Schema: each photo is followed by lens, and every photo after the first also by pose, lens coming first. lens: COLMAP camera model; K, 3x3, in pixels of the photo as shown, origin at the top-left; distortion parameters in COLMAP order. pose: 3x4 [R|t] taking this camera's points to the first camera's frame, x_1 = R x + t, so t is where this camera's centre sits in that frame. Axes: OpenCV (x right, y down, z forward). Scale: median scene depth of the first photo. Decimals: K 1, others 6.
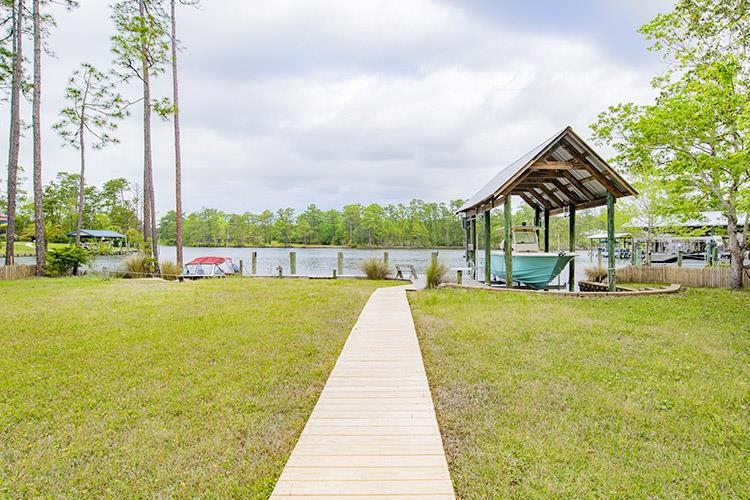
lens RADIAL K [[414.2, 0, 404.2], [0, 414.2, 249.4], [0, 0, 1]] dist [-0.000940, 0.028896]
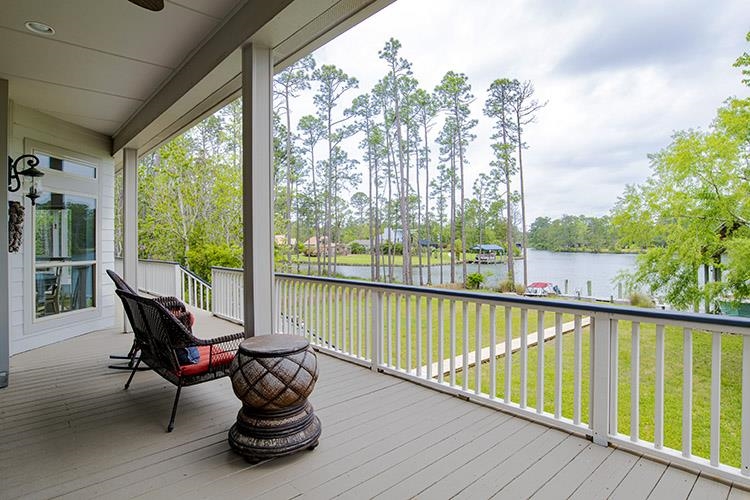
lens RADIAL K [[414.2, 0, 404.2], [0, 414.2, 249.4], [0, 0, 1]] dist [-0.000940, 0.028896]
pose [[0.674276, -0.018132, -0.738257, 0.349683], [0.017921, 0.999806, -0.008189, -0.096278], [0.738262, -0.007709, 0.674470, -0.474873]]
